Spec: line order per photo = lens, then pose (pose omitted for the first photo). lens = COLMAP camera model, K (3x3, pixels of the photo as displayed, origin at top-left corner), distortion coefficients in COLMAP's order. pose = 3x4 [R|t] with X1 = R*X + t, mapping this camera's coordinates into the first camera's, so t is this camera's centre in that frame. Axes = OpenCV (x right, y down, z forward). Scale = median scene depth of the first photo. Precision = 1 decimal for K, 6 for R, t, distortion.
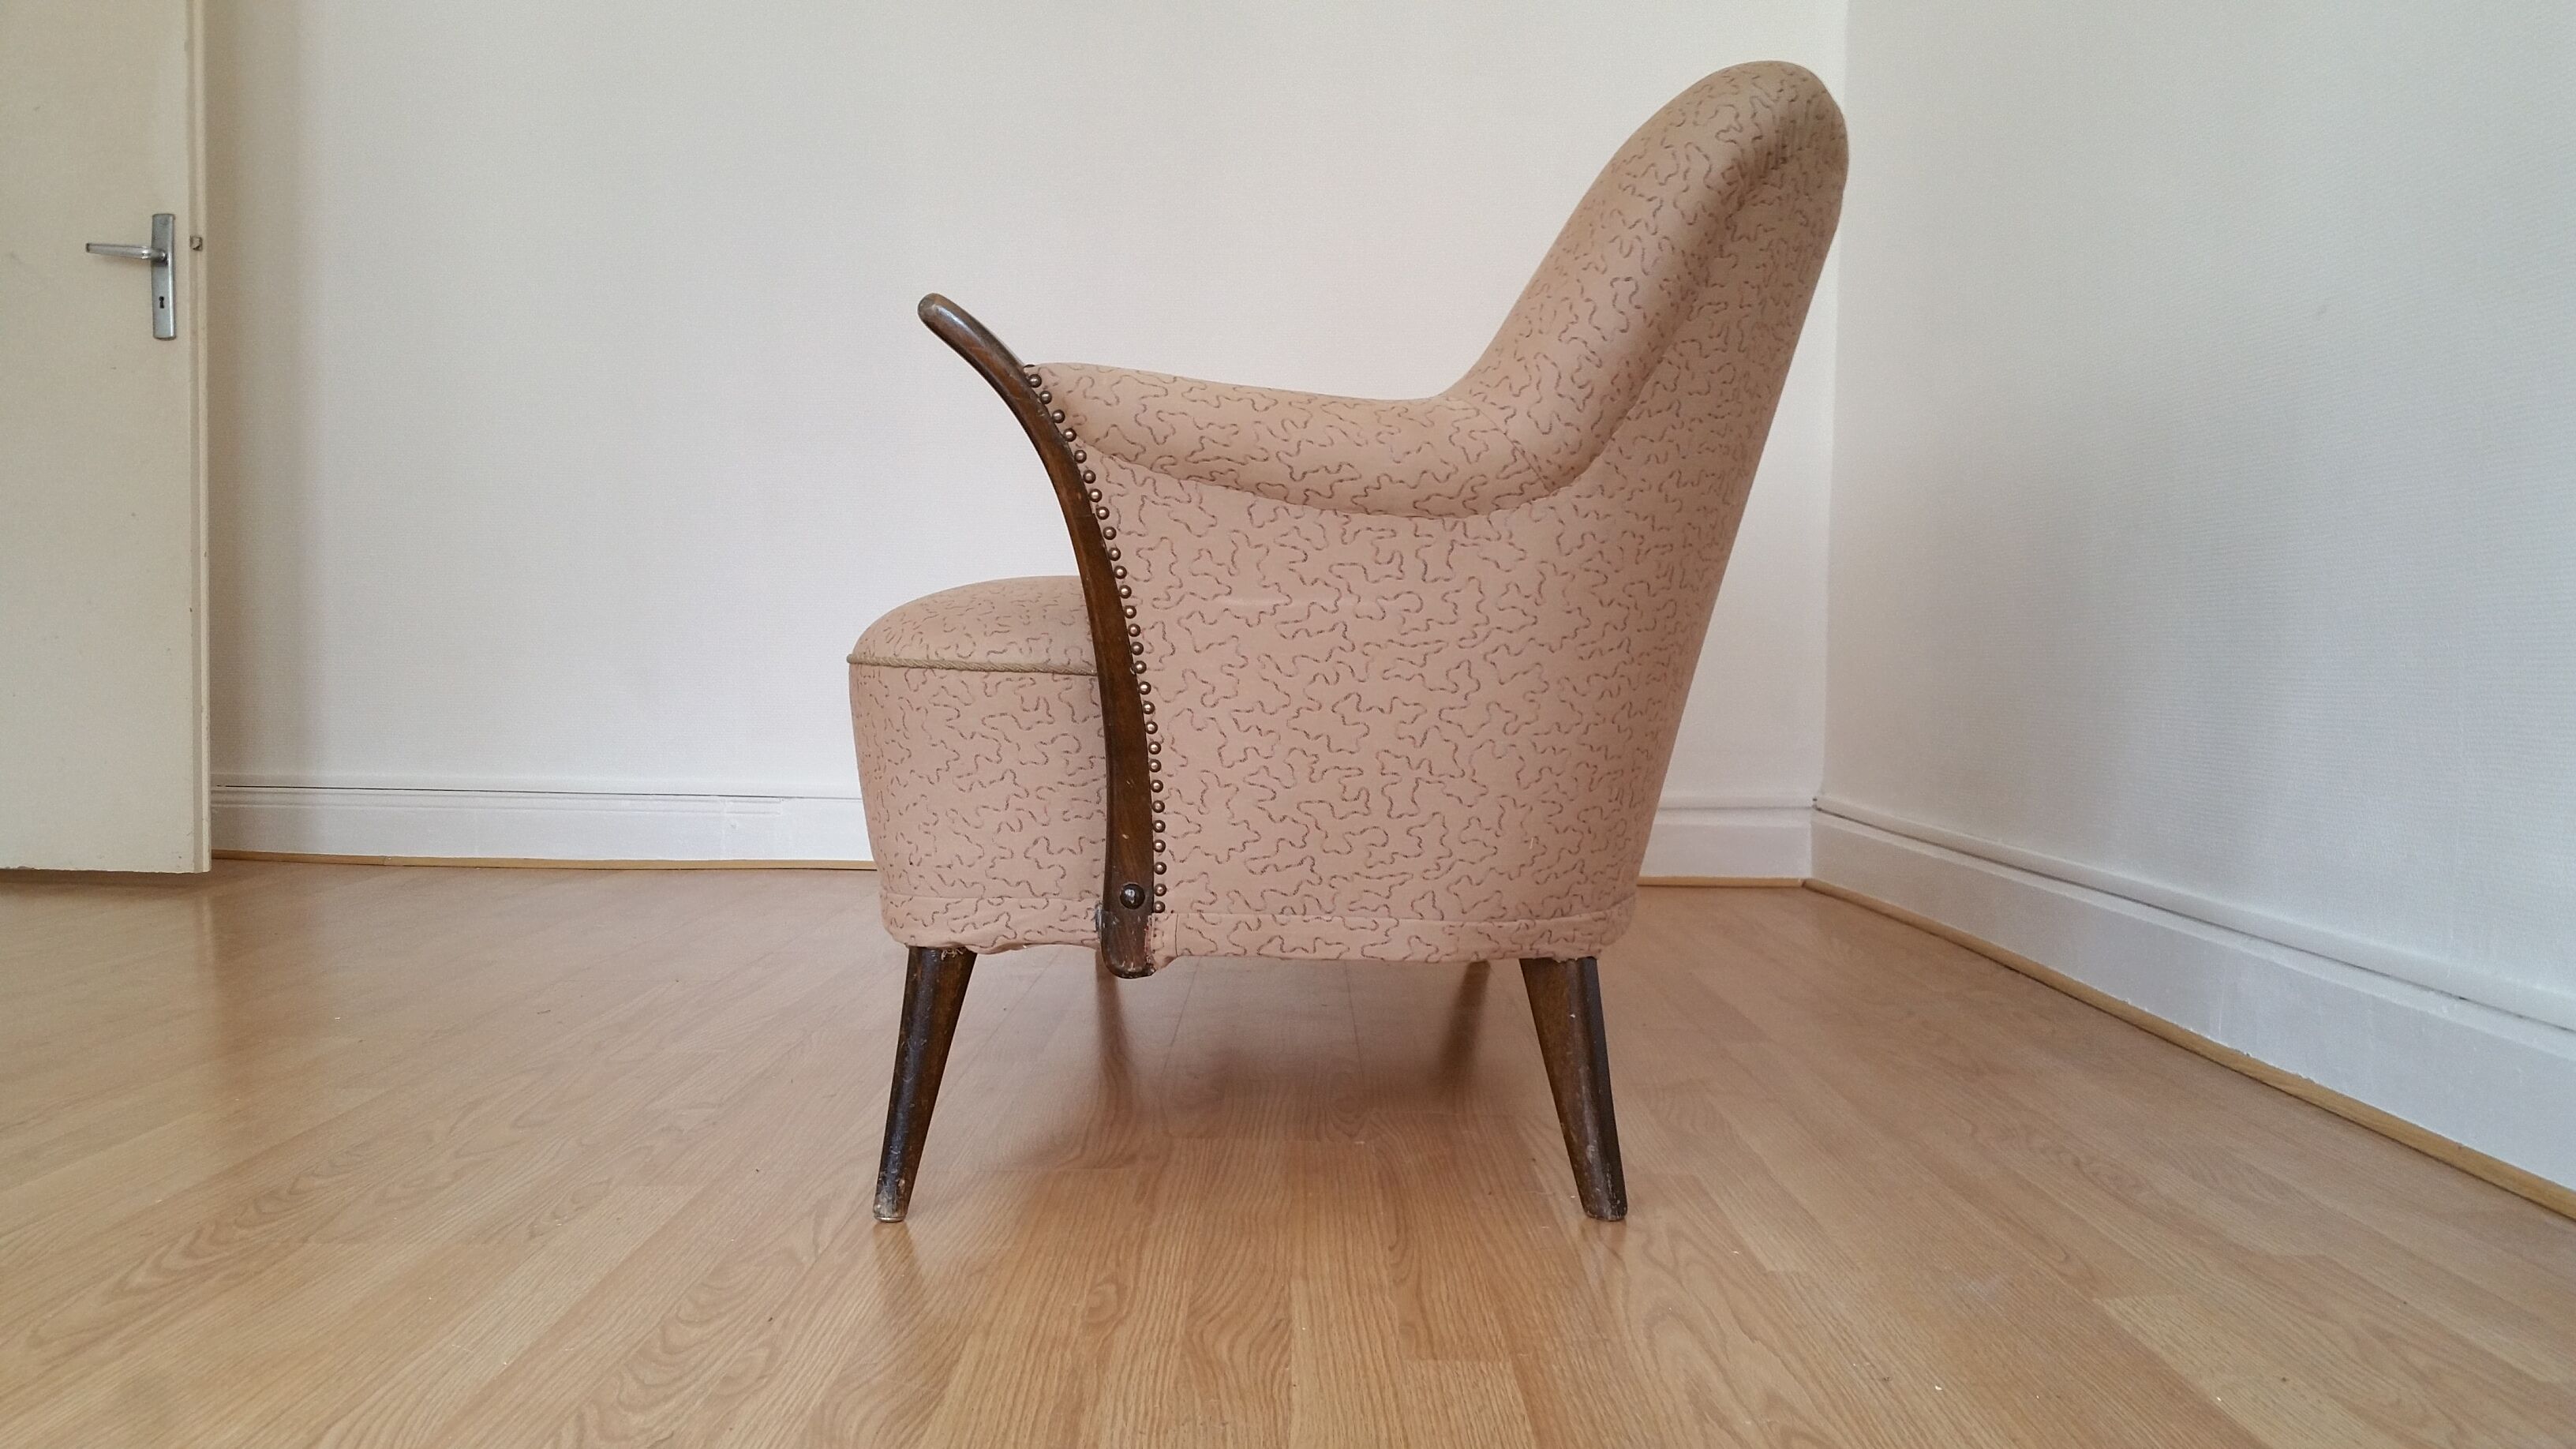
lens RADIAL K [[2120.0, 0, 1288.6], [0, 2120.0, 793.3], [0, 0, 1]] dist [0.128872, -0.275837]
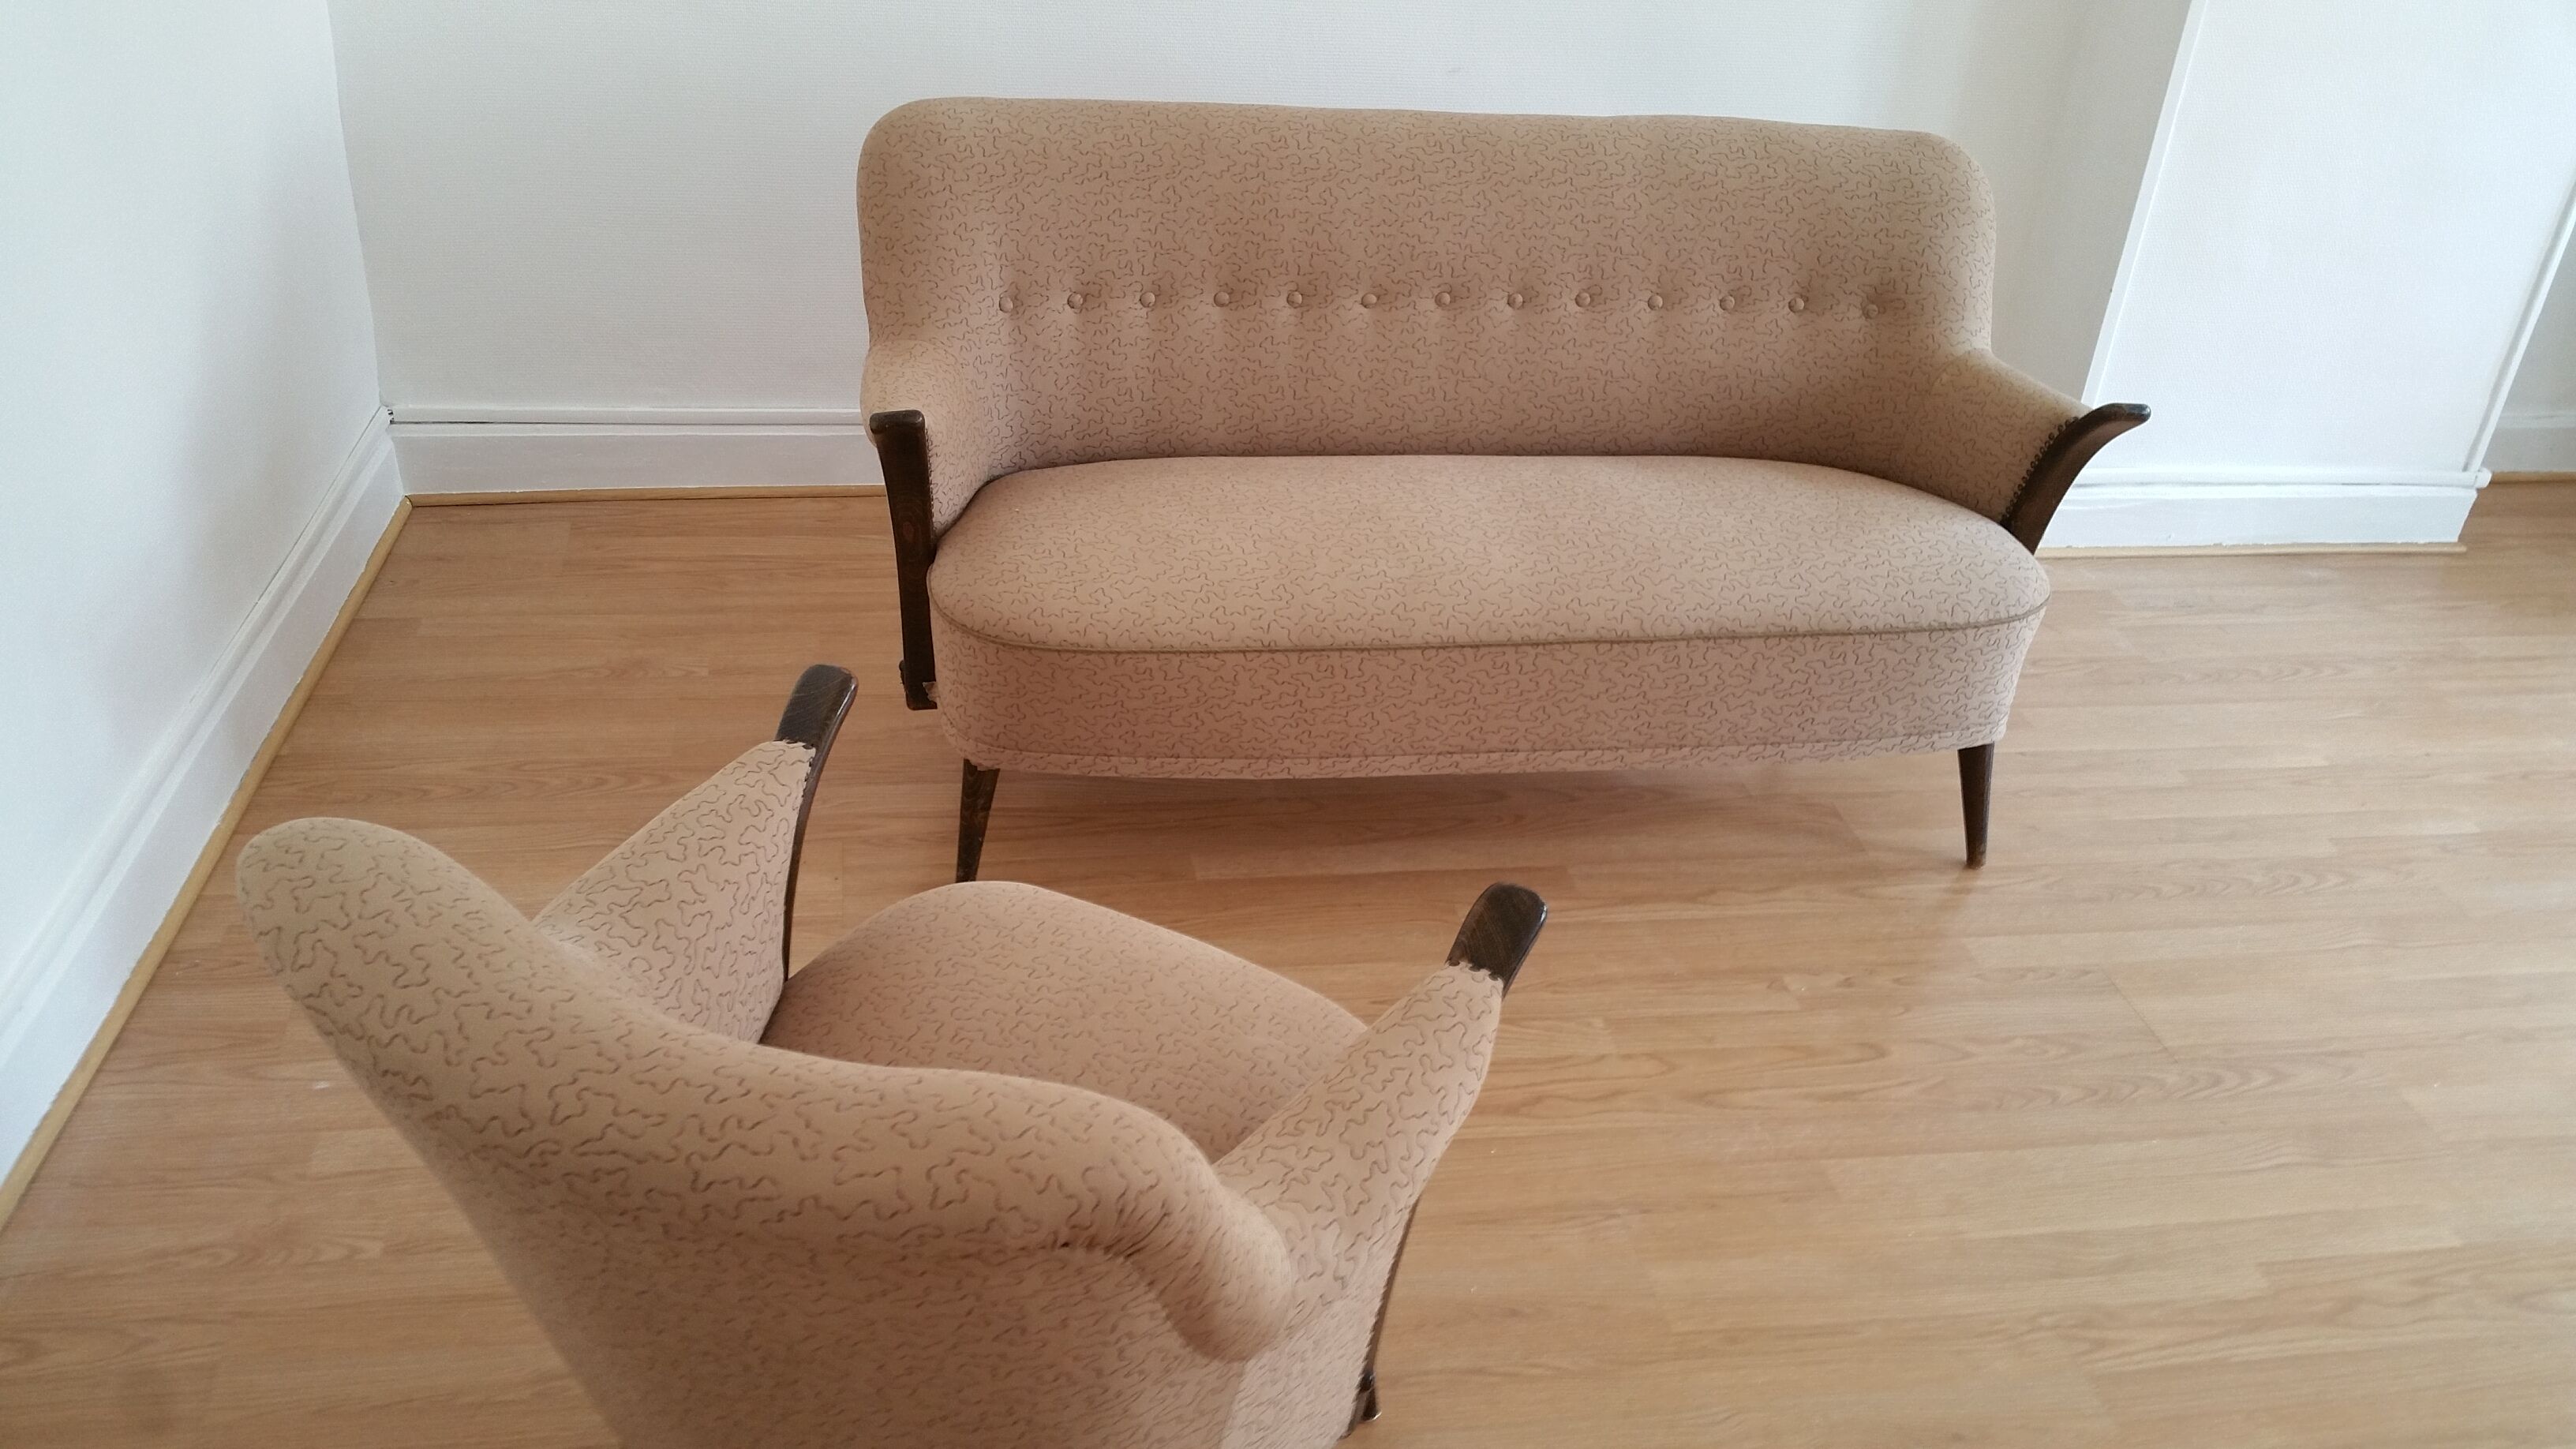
lens RADIAL K [[2273.3, 0, 1281.7], [0, 2273.3, 773.7], [0, 0, 1]] dist [0.223650, -0.552641]
pose [[-0.196096, -0.522053, 0.830064, -1.795312], [-0.012522, 0.847763, 0.530227, -0.986628], [-0.980505, 0.093582, -0.172780, 2.049208]]
